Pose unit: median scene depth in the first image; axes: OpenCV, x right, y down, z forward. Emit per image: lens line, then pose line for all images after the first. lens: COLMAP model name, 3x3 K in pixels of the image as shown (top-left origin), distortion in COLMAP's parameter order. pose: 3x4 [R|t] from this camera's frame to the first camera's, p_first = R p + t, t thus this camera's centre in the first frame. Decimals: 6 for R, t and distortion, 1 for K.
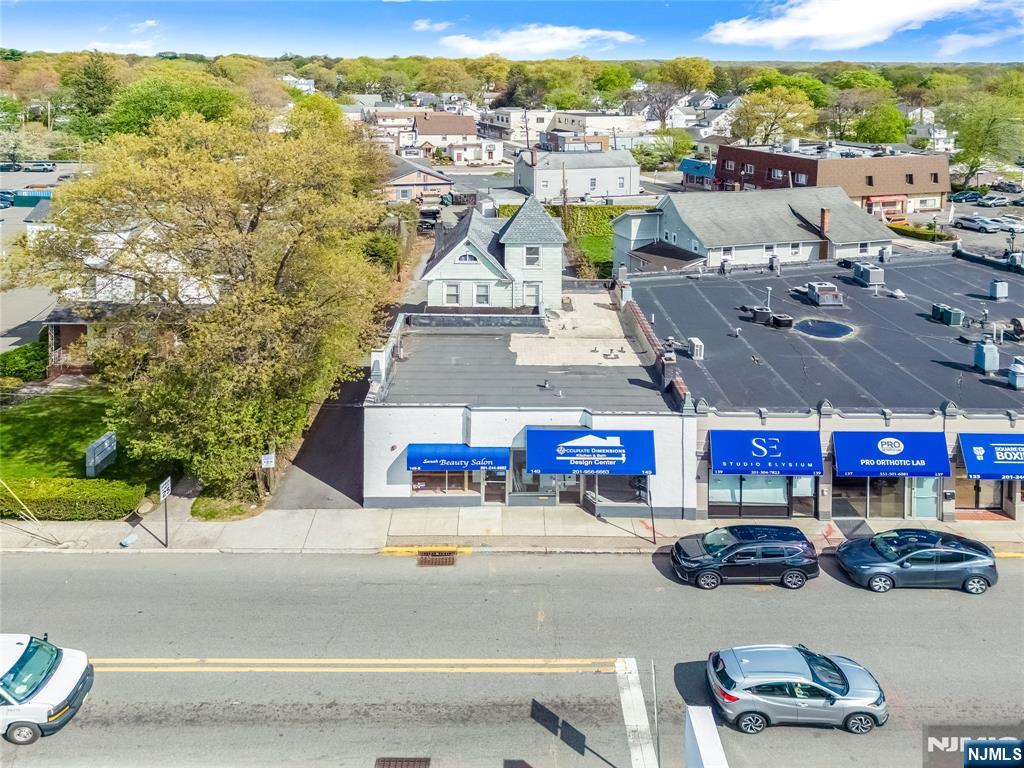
lens RADIAL K [[713.1, 0, 512.0], [0, 713.1, 384.0], [0, 0, 1]] dist [0.041600, -0.004783]
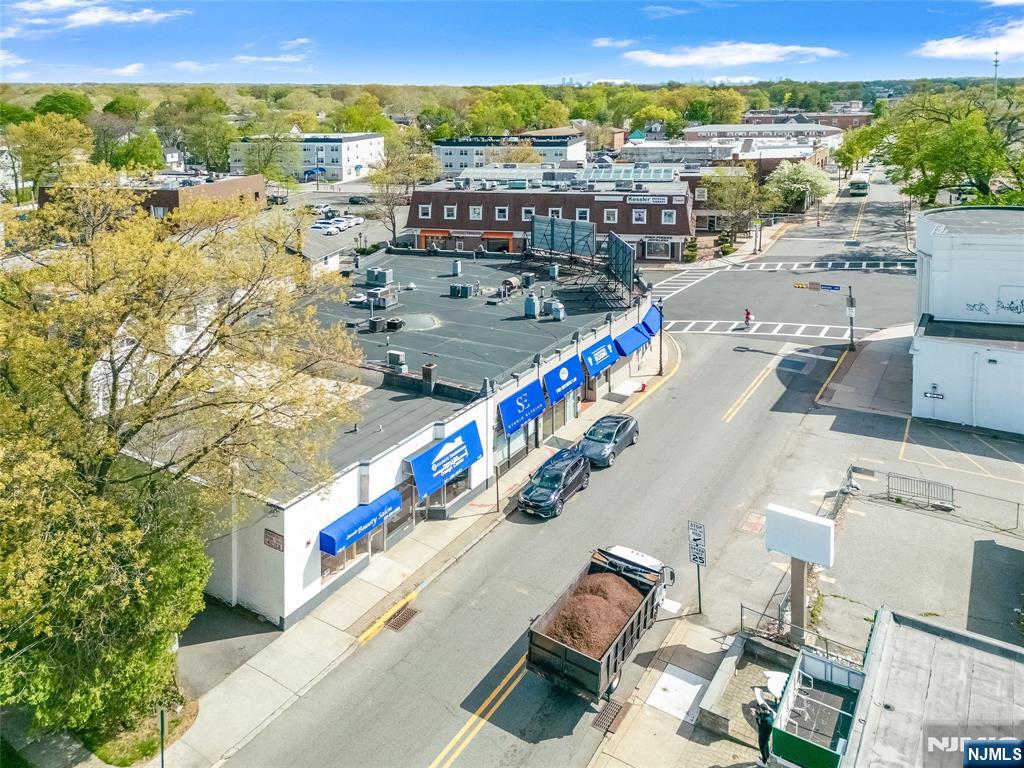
lens RADIAL K [[664.8, 0, 595.2], [0, 664.8, 462.7], [0, 0, 1]] dist [0.051543, -0.000473]
pose [[0.542459, -0.431154, 0.721002, -0.503212], [0.366580, 0.893716, 0.258633, -0.080208], [-0.755882, 0.124007, 0.642857, 0.173782]]
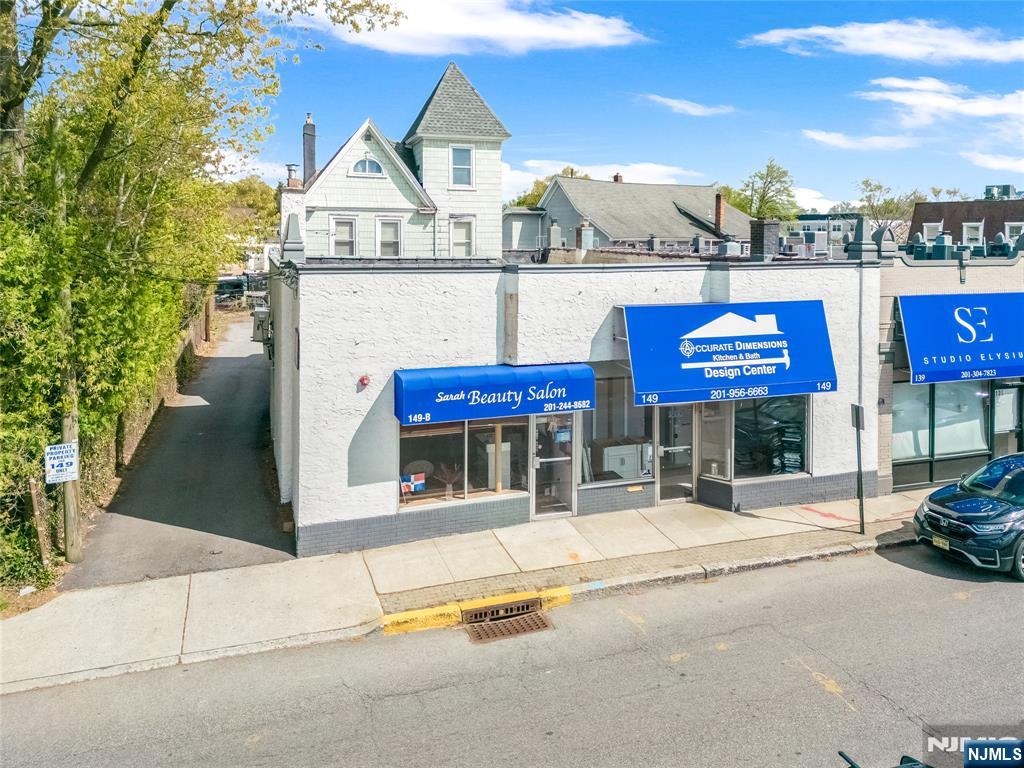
lens RADIAL K [[826.0, 0, 466.6], [0, 826.0, 305.8], [0, 0, 1]] dist [0.037144, -0.007897]
pose [[0.965739, -0.140861, 0.217961, -0.197030], [0.197613, 0.943561, -0.265787, 0.183611], [-0.168221, 0.299753, 0.939069, 0.463360]]
